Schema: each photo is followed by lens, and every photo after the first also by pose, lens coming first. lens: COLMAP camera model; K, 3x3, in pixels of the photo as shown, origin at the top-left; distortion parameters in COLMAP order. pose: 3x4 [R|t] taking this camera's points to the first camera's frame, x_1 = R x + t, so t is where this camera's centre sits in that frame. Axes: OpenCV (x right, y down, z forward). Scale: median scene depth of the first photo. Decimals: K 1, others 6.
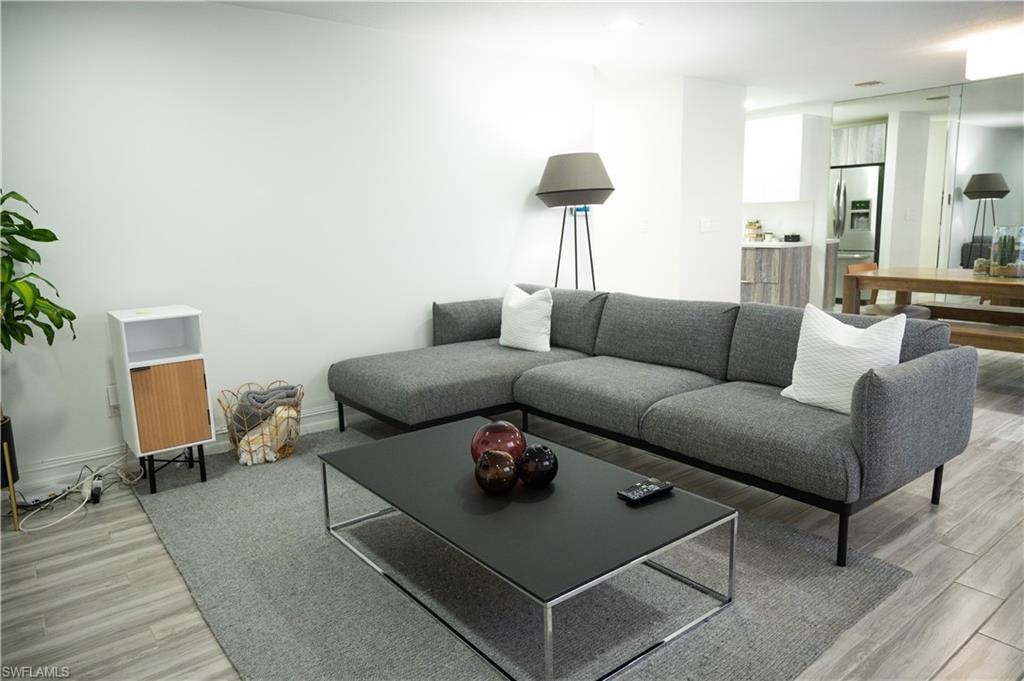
lens RADIAL K [[674.6, 0, 512.6], [0, 674.6, 340.5], [0, 0, 1]] dist [-0.006279, 0.000782]
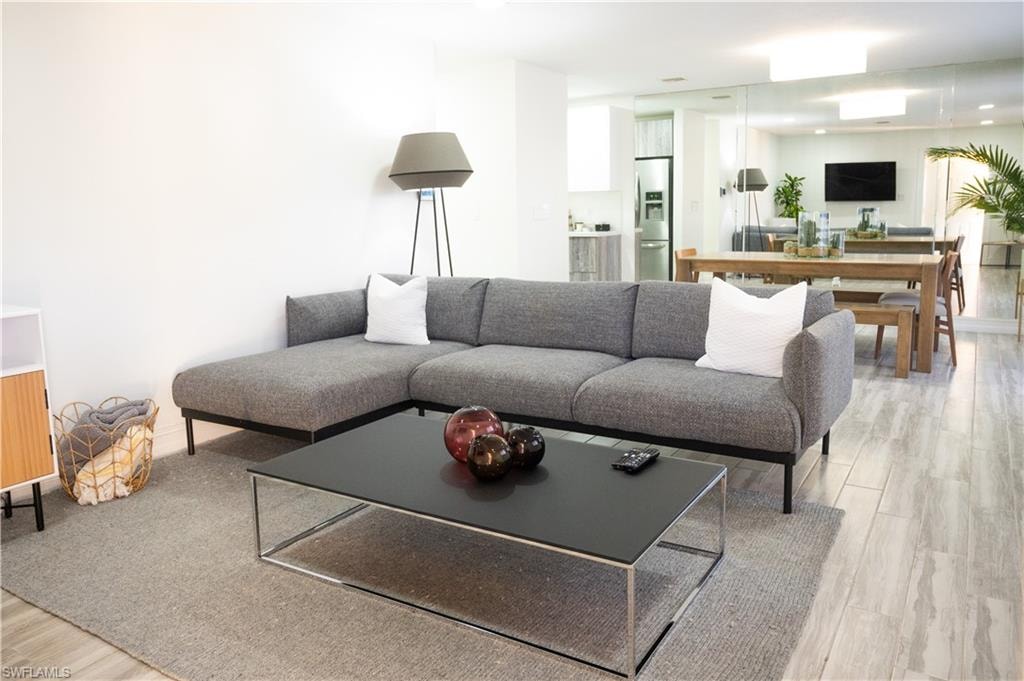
lens RADIAL K [[754.0, 0, 514.8], [0, 754.0, 309.9], [0, 0, 1]] dist [-0.010074, 0.003458]
pose [[0.940069, -0.039940, 0.338638, -0.205490], [0.057458, 0.997470, -0.041861, 0.022025], [-0.336109, 0.058810, 0.939985, -0.004738]]
